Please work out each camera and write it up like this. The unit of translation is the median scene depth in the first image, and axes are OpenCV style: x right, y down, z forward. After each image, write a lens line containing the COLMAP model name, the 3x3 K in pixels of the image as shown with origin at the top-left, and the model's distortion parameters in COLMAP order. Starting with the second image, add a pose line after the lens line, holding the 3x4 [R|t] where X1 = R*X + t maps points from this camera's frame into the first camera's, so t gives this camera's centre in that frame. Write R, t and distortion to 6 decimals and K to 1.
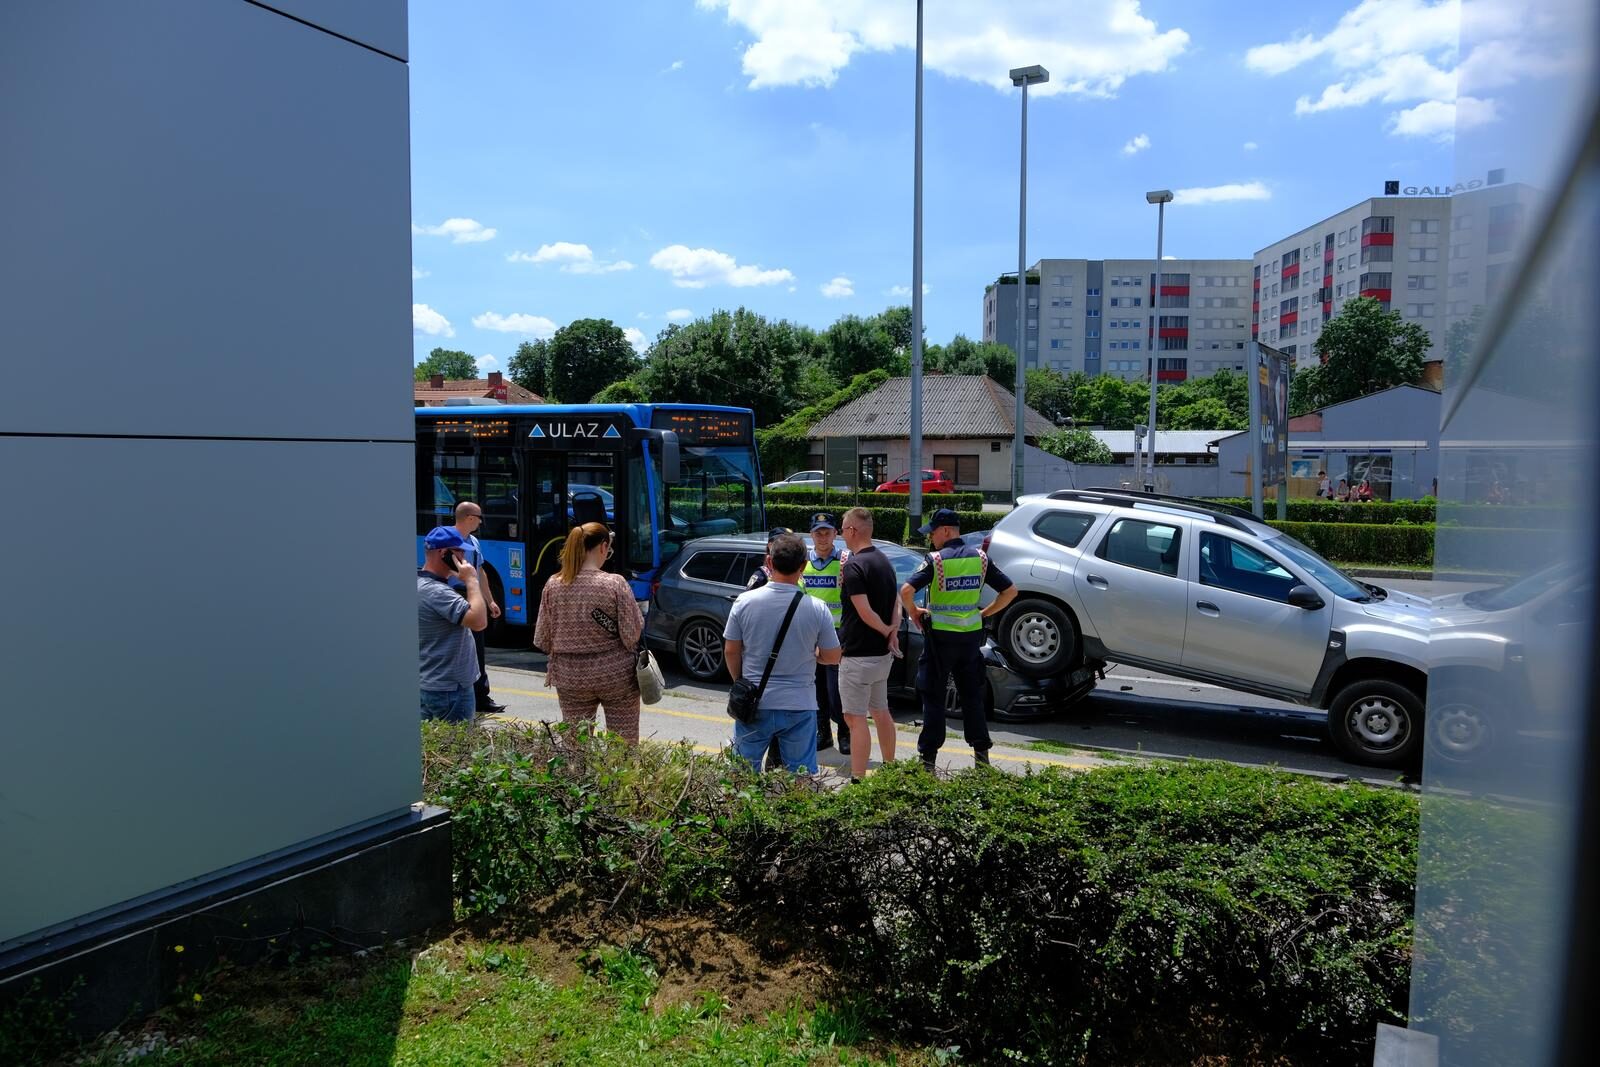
lens RADIAL K [[1099.6, 0, 800.0], [0, 1099.6, 533.5], [0, 0, 1]] dist [0.001766, 0.001221]
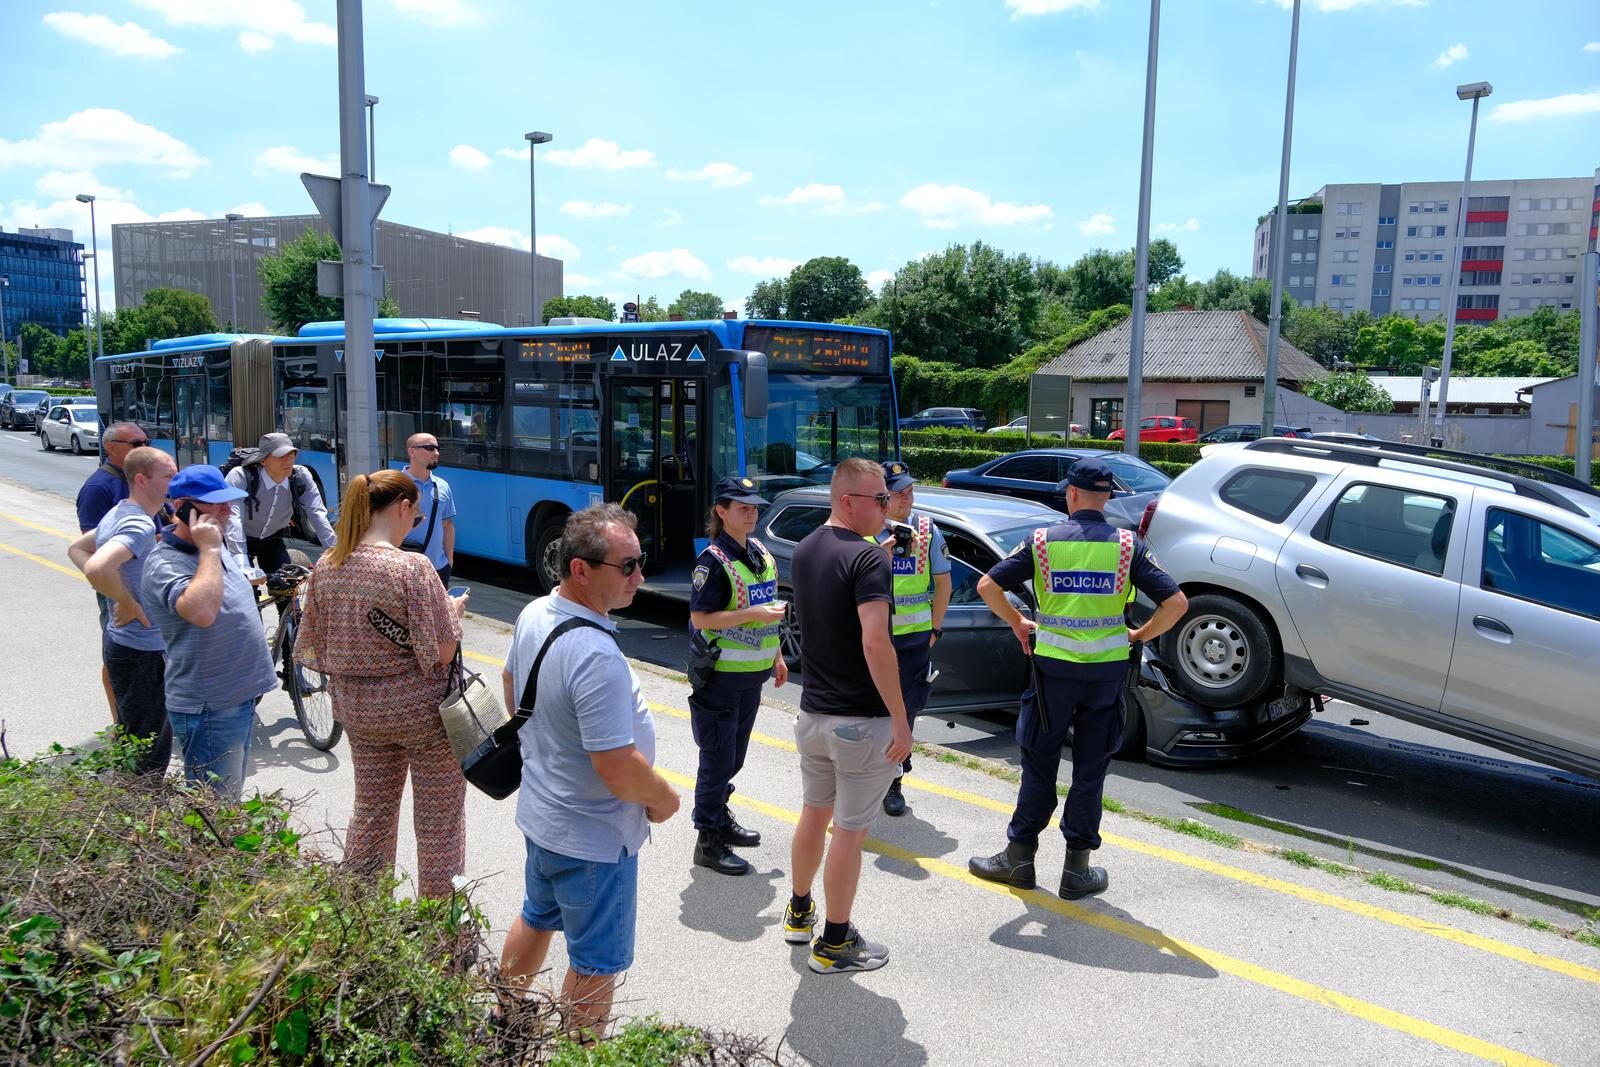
lens RADIAL K [[1105.1, 0, 795.7], [0, 1105.1, 539.0], [0, 0, 1]] dist [-0.011015, 0.017018]
pose [[0.975201, 0.042443, -0.217211, 0.017038], [-0.030402, 0.997826, 0.058479, -0.001275], [0.219221, -0.050425, 0.974371, 0.043605]]
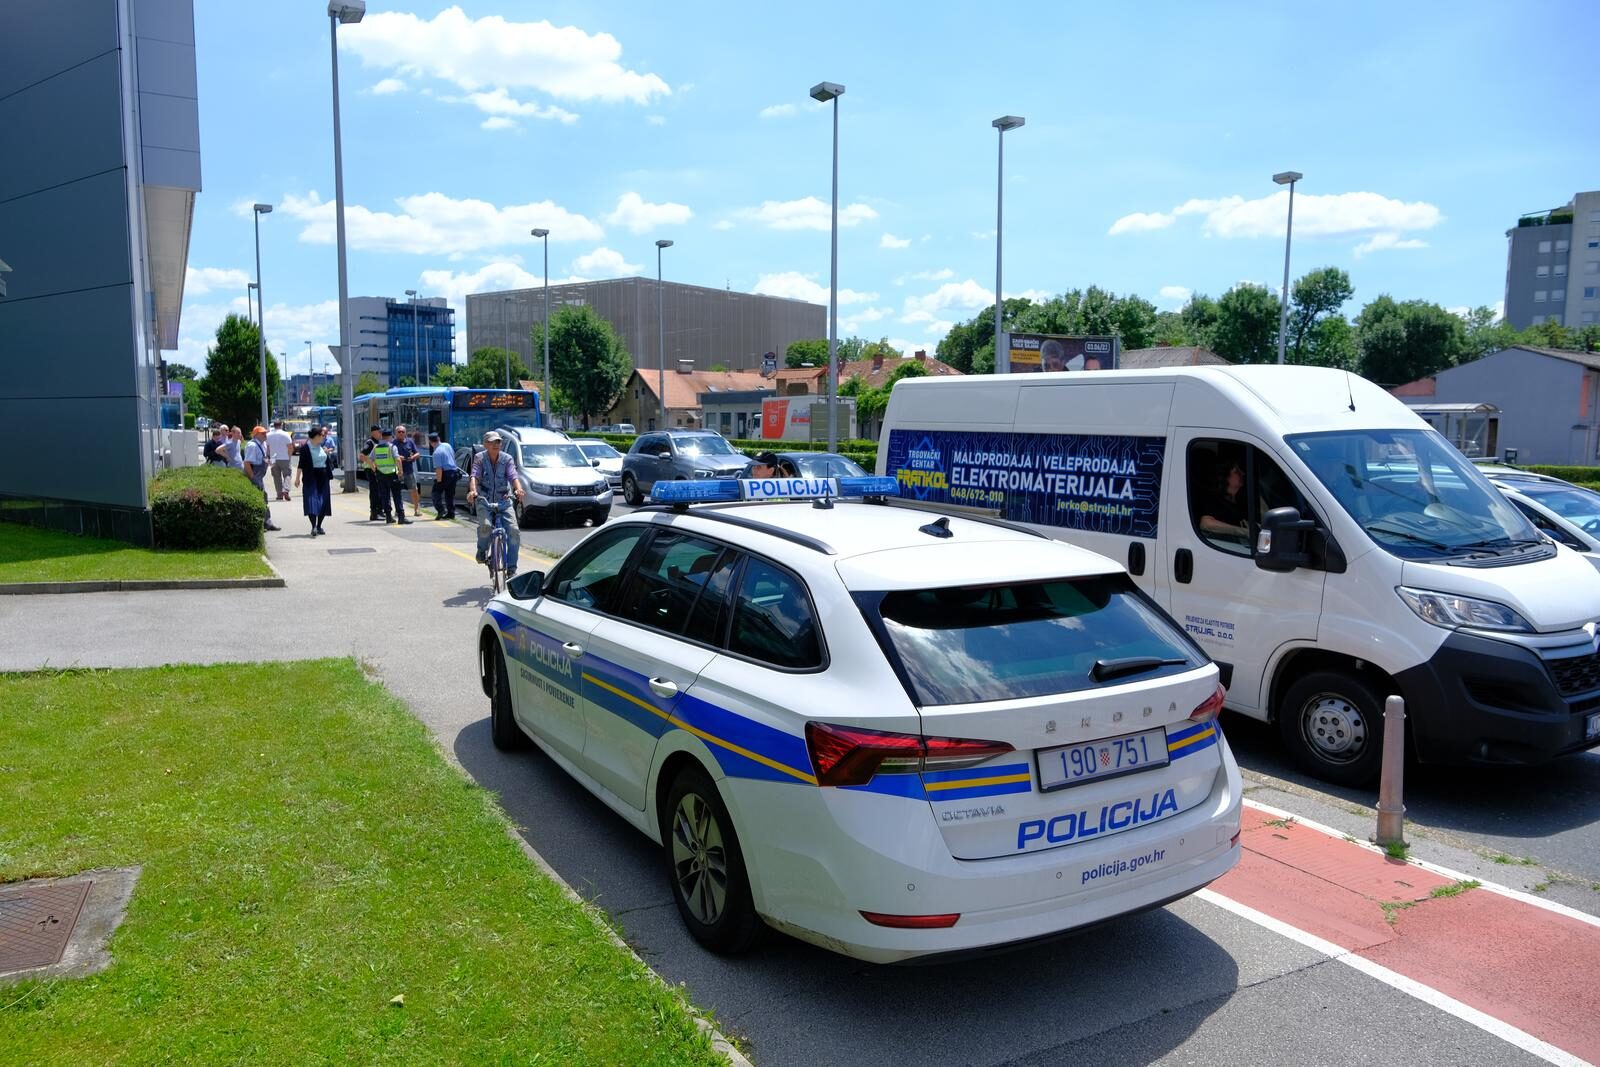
lens RADIAL K [[1105.1, 0, 795.7], [0, 1105.1, 539.0], [0, 0, 1]] dist [-0.011015, 0.017018]
pose [[0.874934, 0.048478, -0.481809, 0.362900], [-0.033568, 0.998655, 0.039524, 0.016870], [0.483077, -0.018408, 0.875384, -0.157542]]
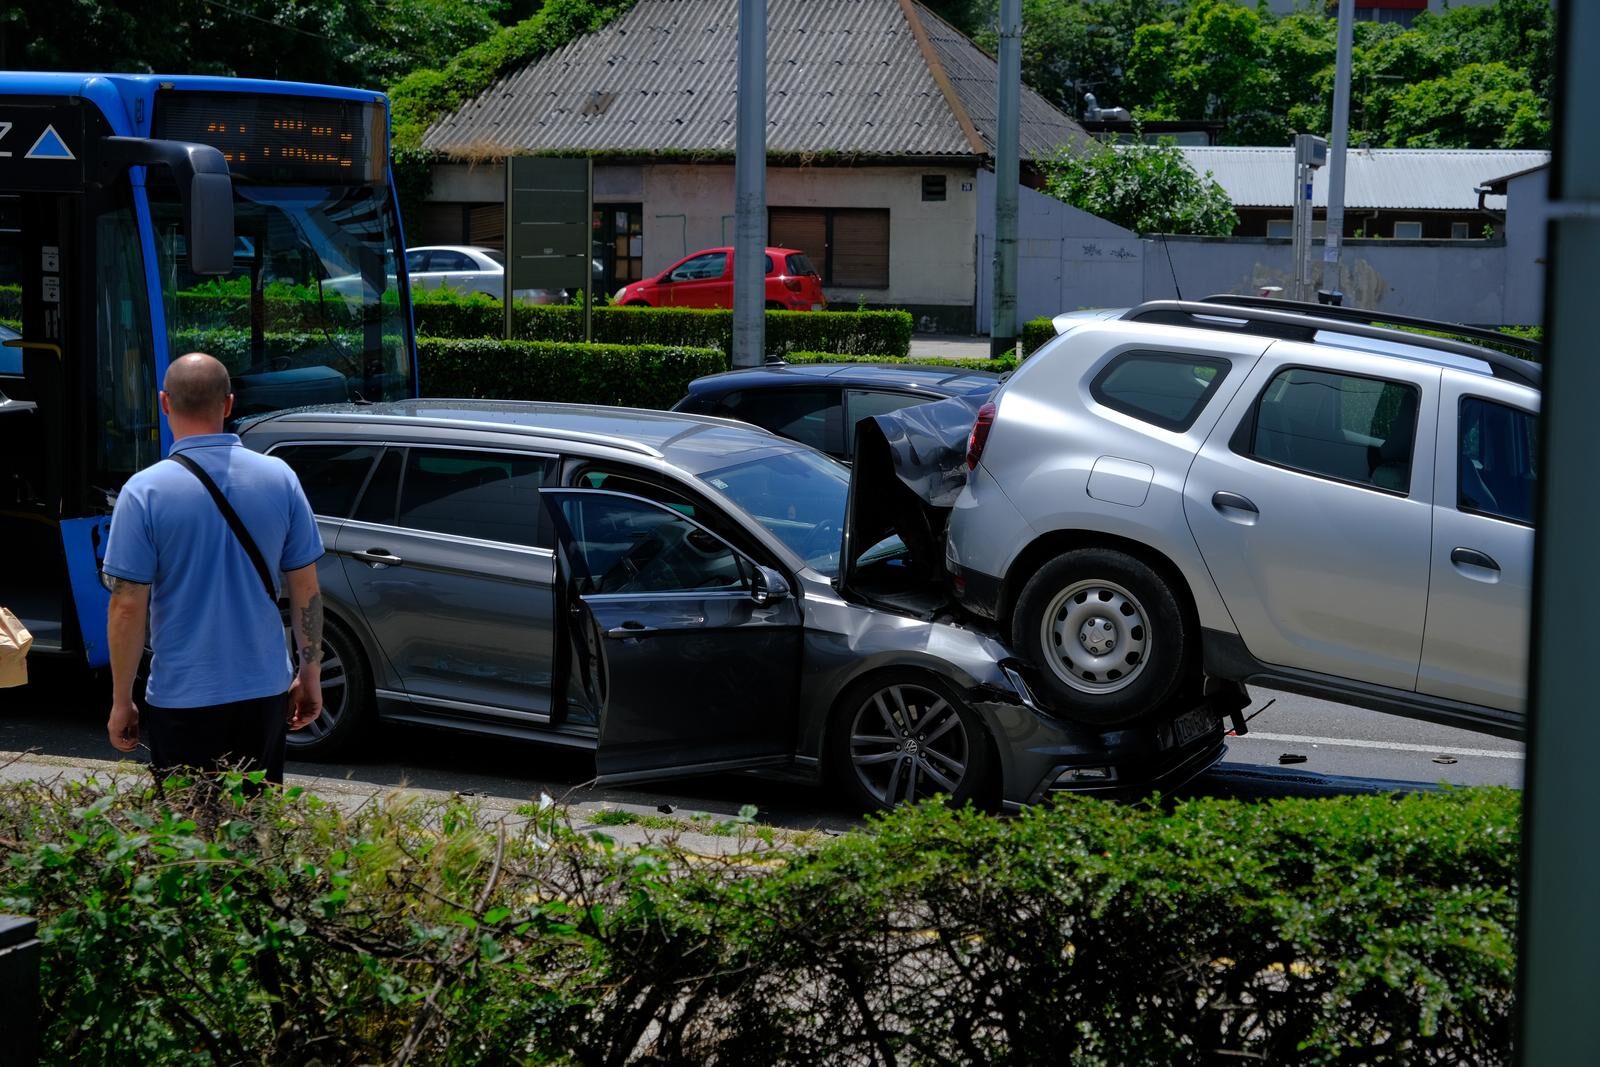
lens RADIAL K [[3088.6, 0, 806.0], [0, 3088.6, 507.3], [0, 0, 1]] dist [-0.022589, 1.527146]
pose [[0.989943, -0.000862, 0.141467, -0.012061], [-0.002952, 0.999638, 0.026751, 0.001687], [-0.141439, -0.026900, 0.989581, -0.032549]]
